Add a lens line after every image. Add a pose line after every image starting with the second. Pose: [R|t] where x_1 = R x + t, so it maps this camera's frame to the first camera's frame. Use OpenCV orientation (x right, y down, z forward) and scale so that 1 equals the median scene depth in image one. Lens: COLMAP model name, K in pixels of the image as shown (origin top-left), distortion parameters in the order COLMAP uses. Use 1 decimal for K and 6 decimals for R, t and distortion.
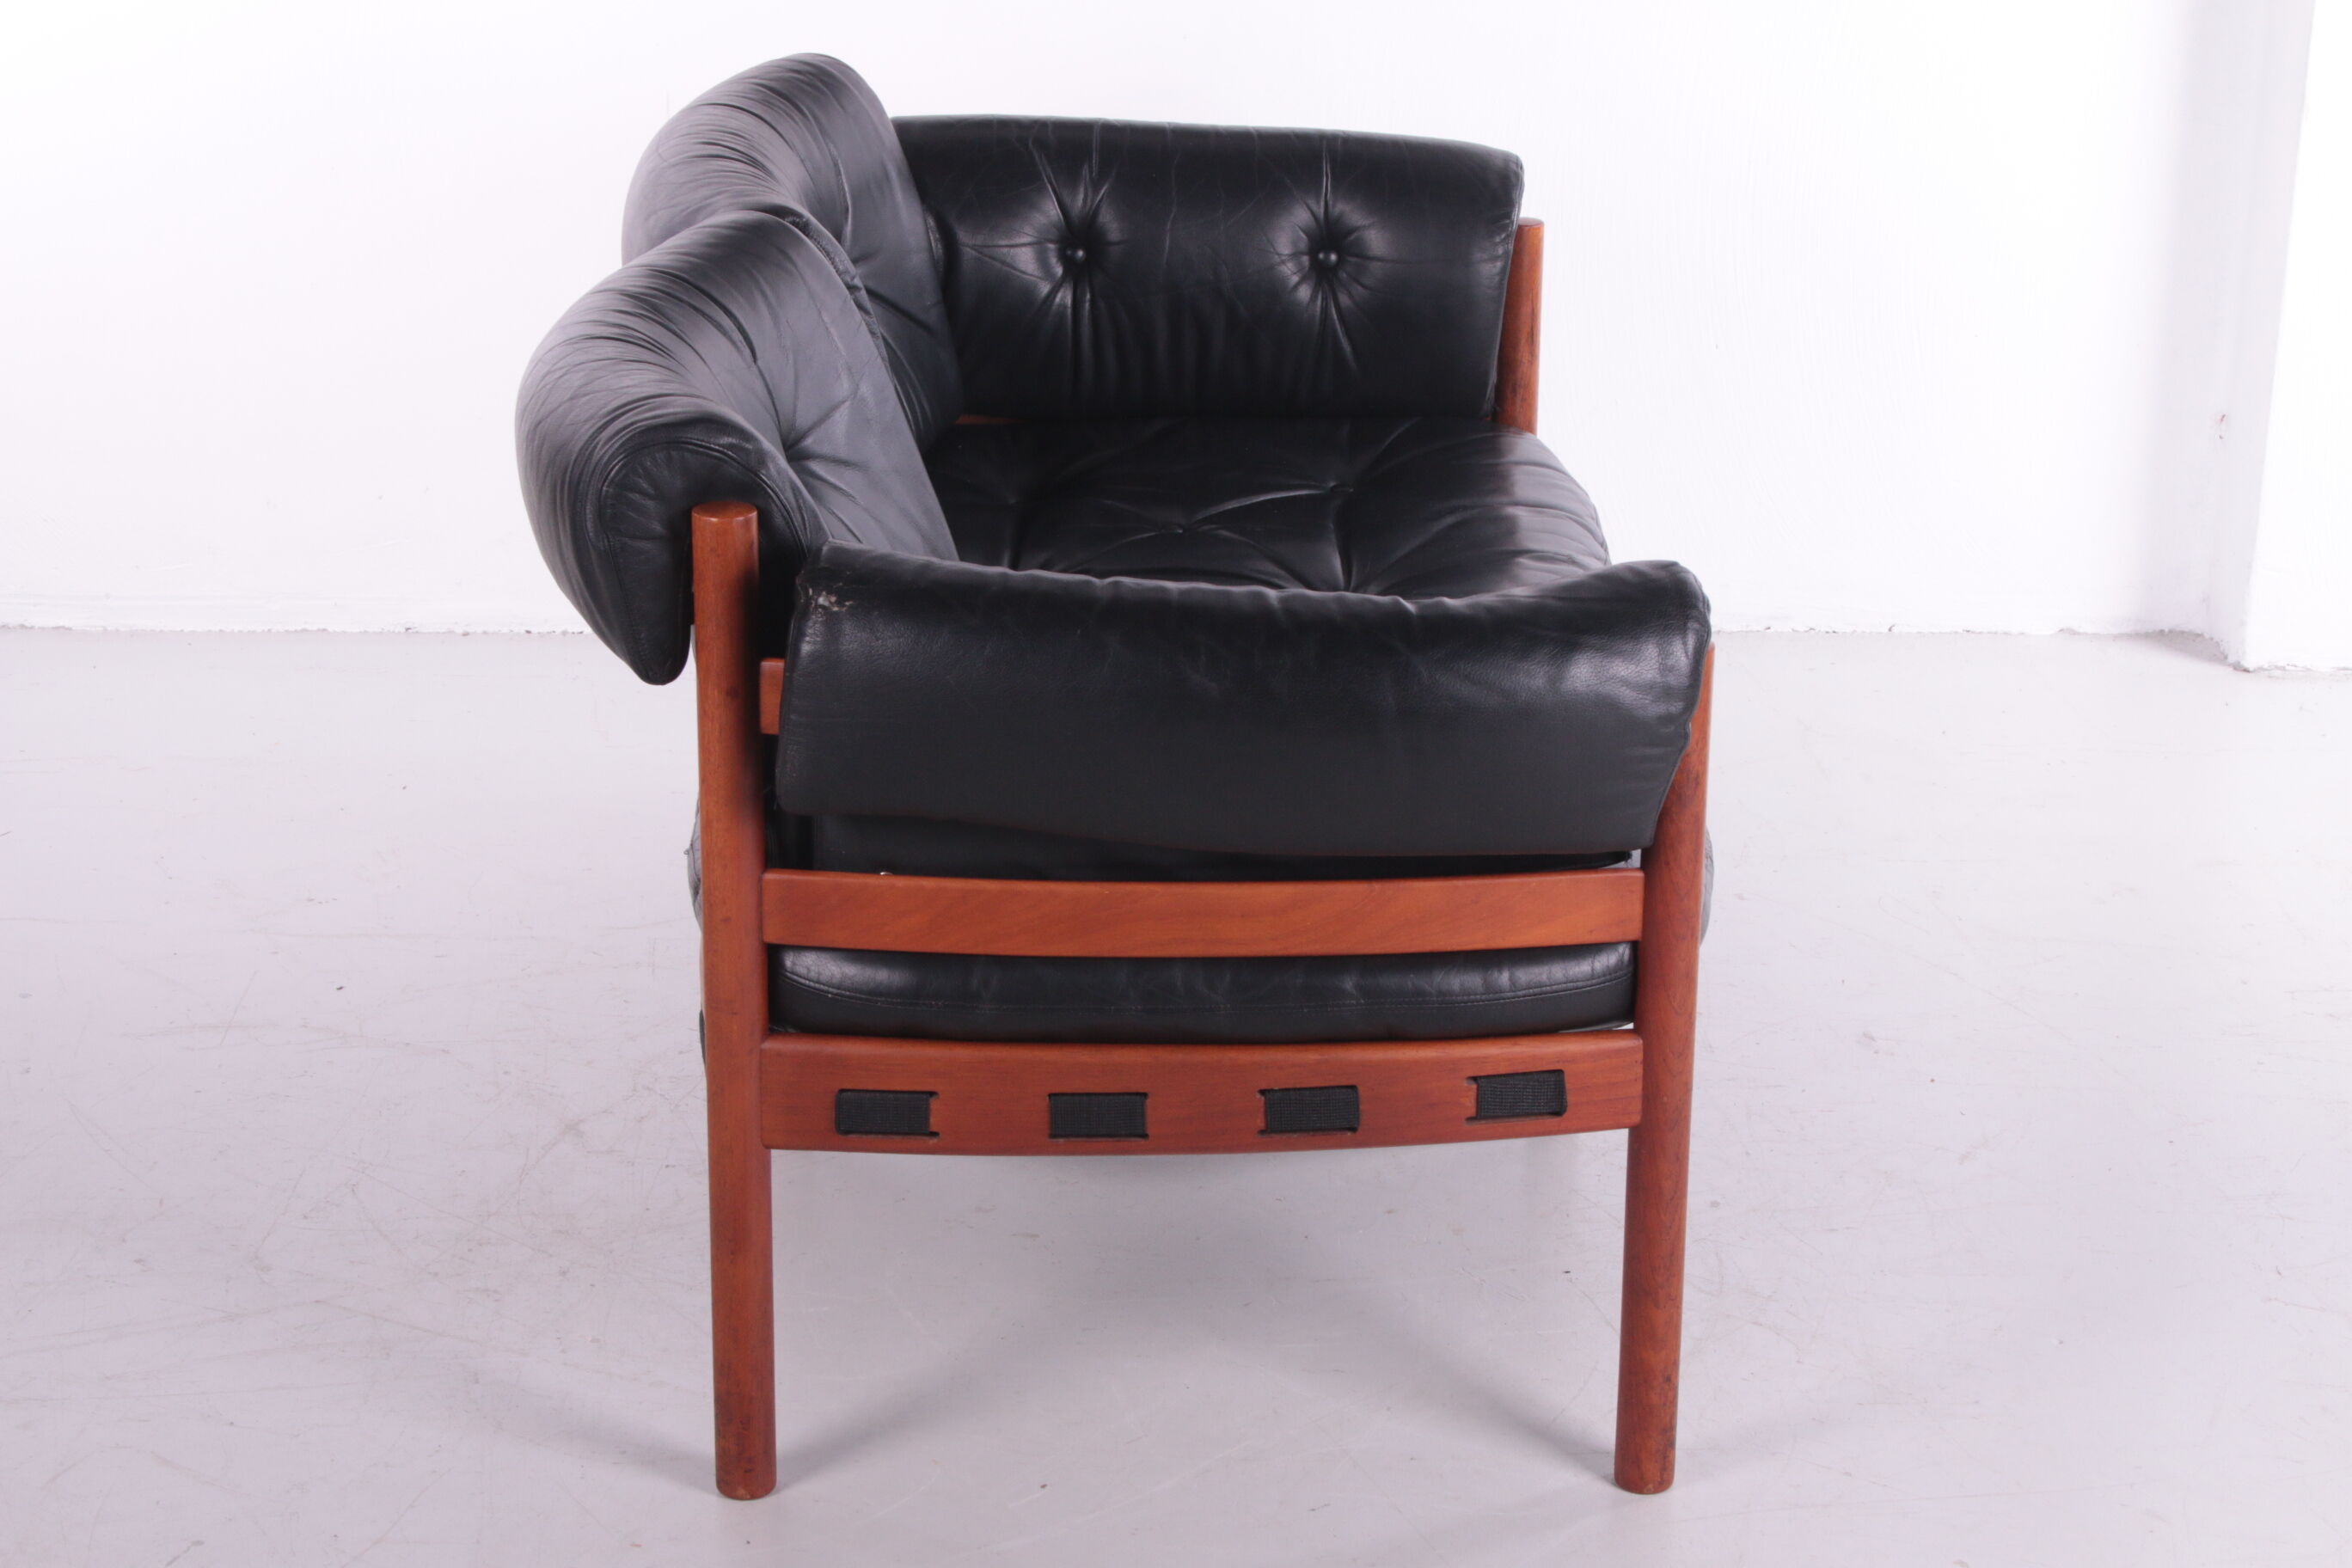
lens RADIAL K [[4884.2, 0, 1176.6], [0, 4884.2, 766.3], [0, 0, 1]] dist [-0.013337, 0.000000]
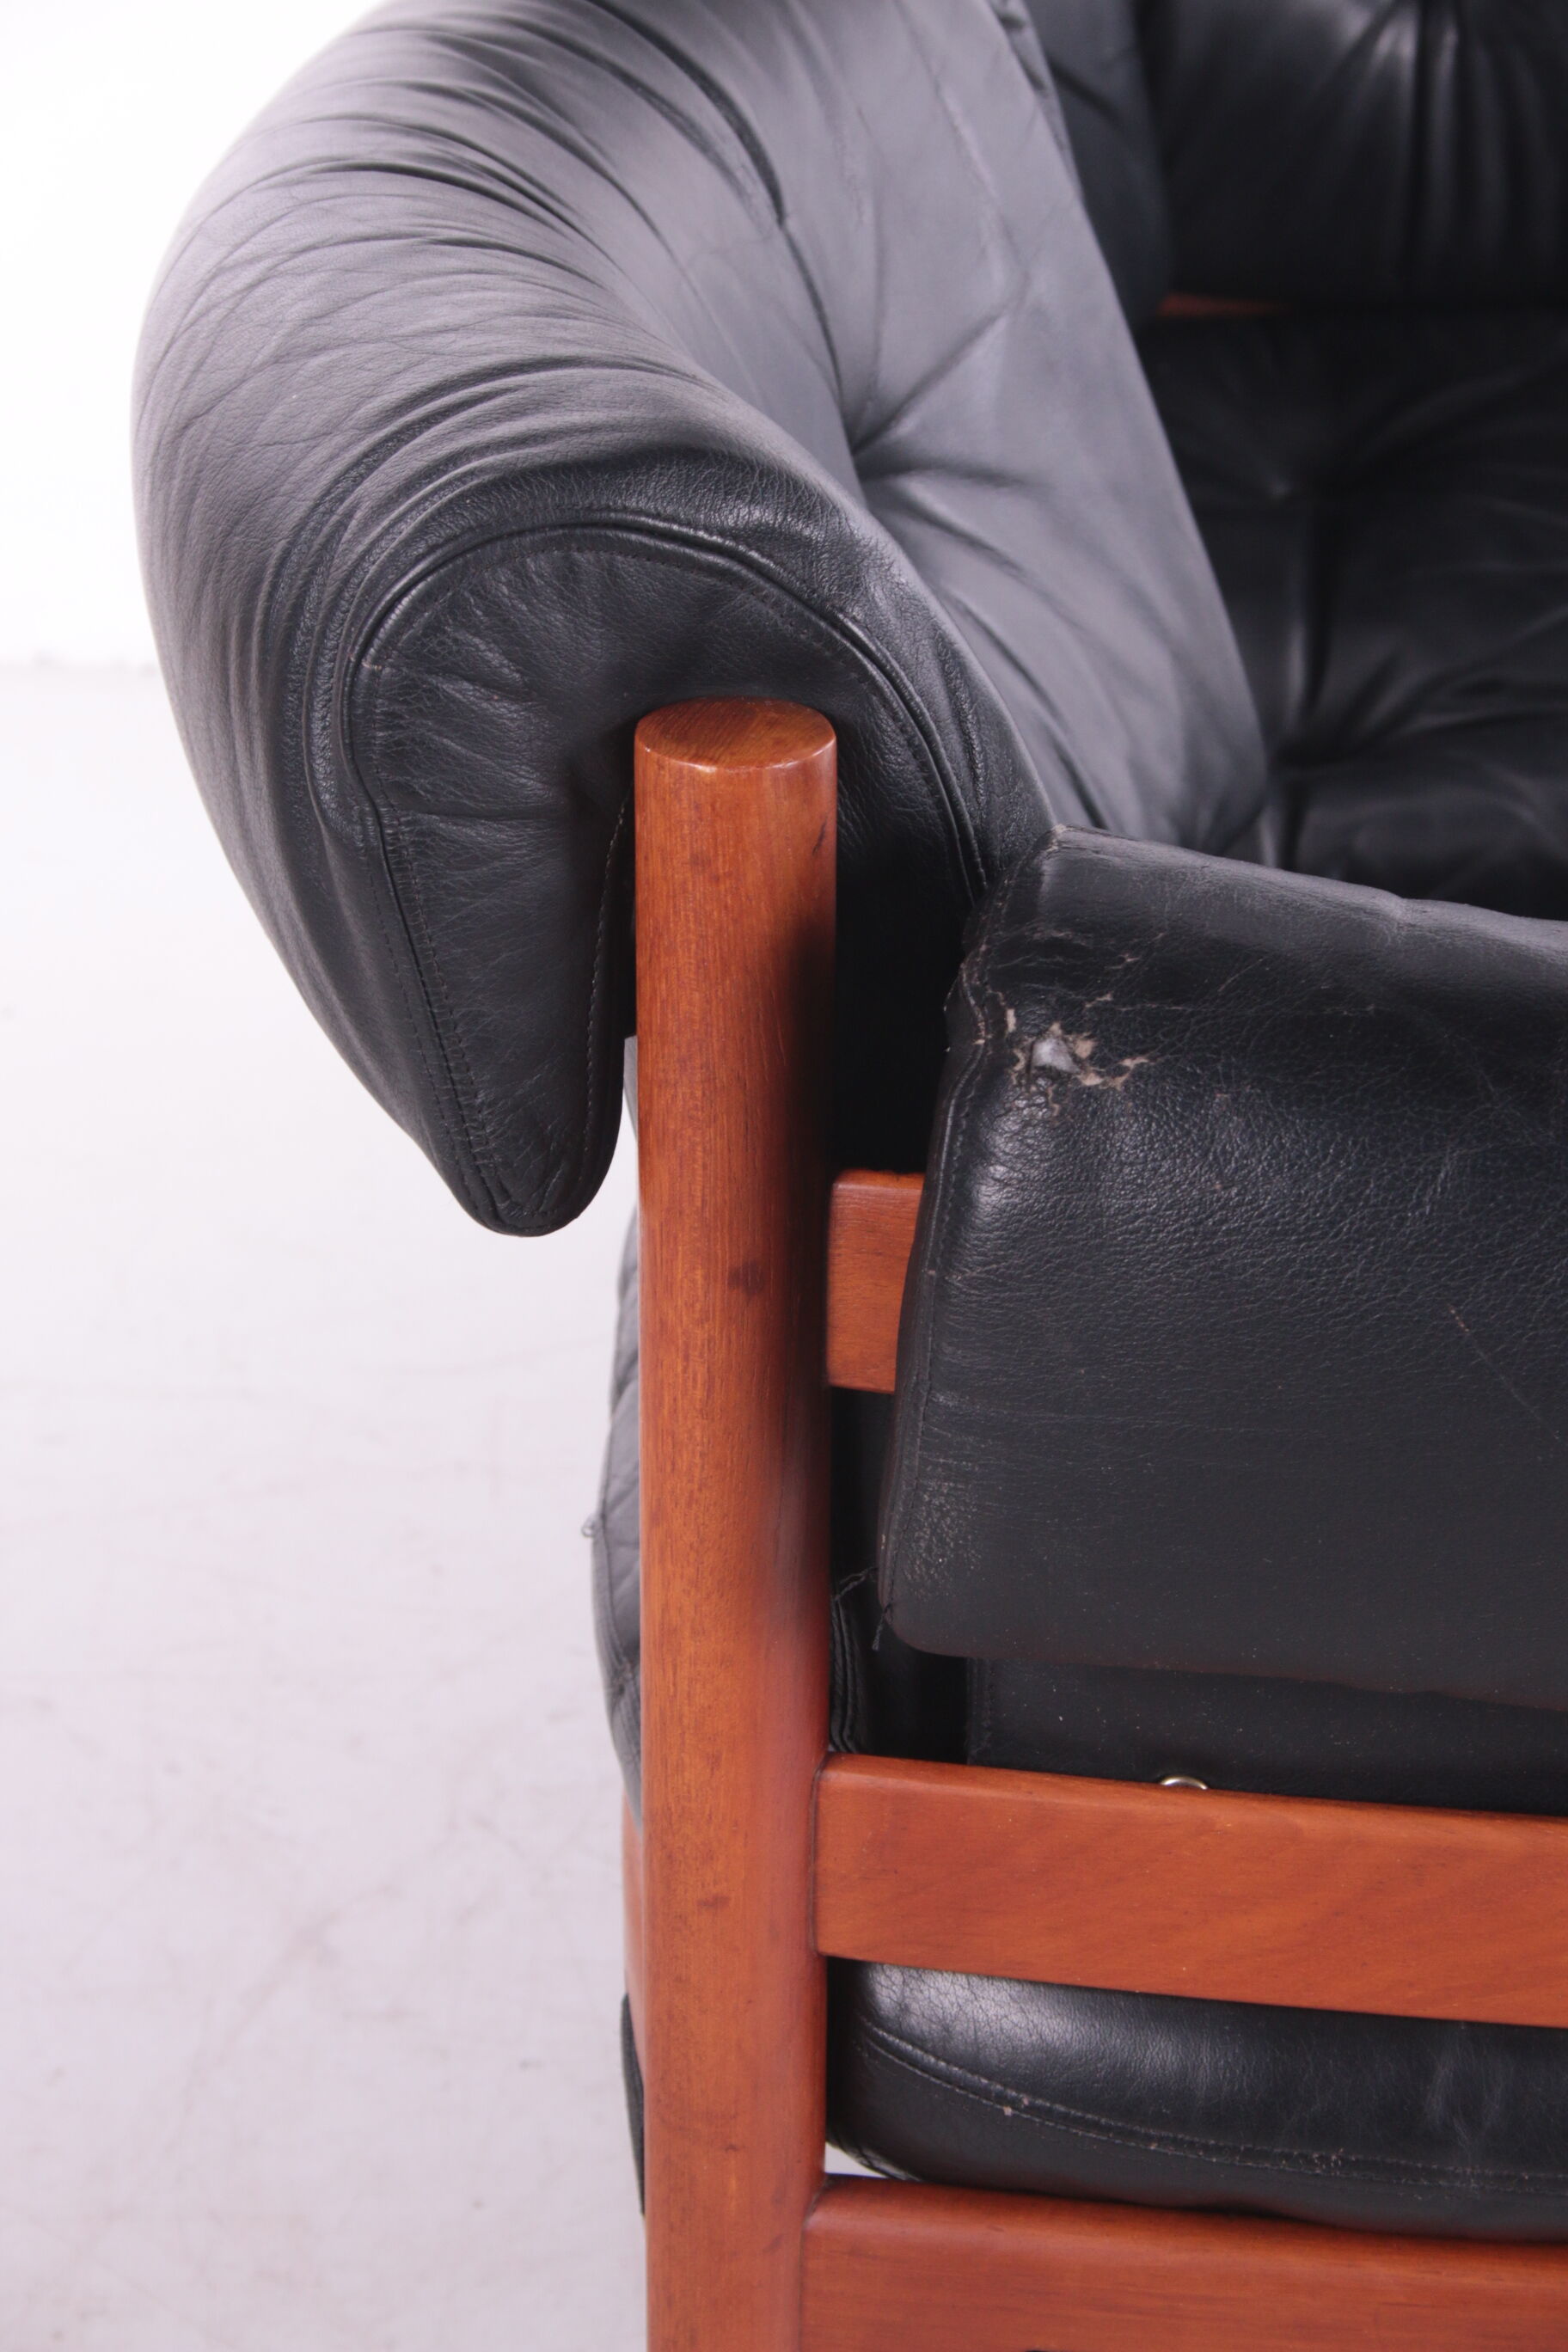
lens RADIAL K [[5684.8, 0, 789.7], [0, 5684.8, 1176.5], [0, 0, 1]] dist [0.045561, 0.000000]
pose [[0.998363, 0.021608, -0.052961, -0.066684], [-0.015858, 0.994167, 0.106677, -0.061934], [0.054957, -0.105662, 0.992882, 0.606944]]
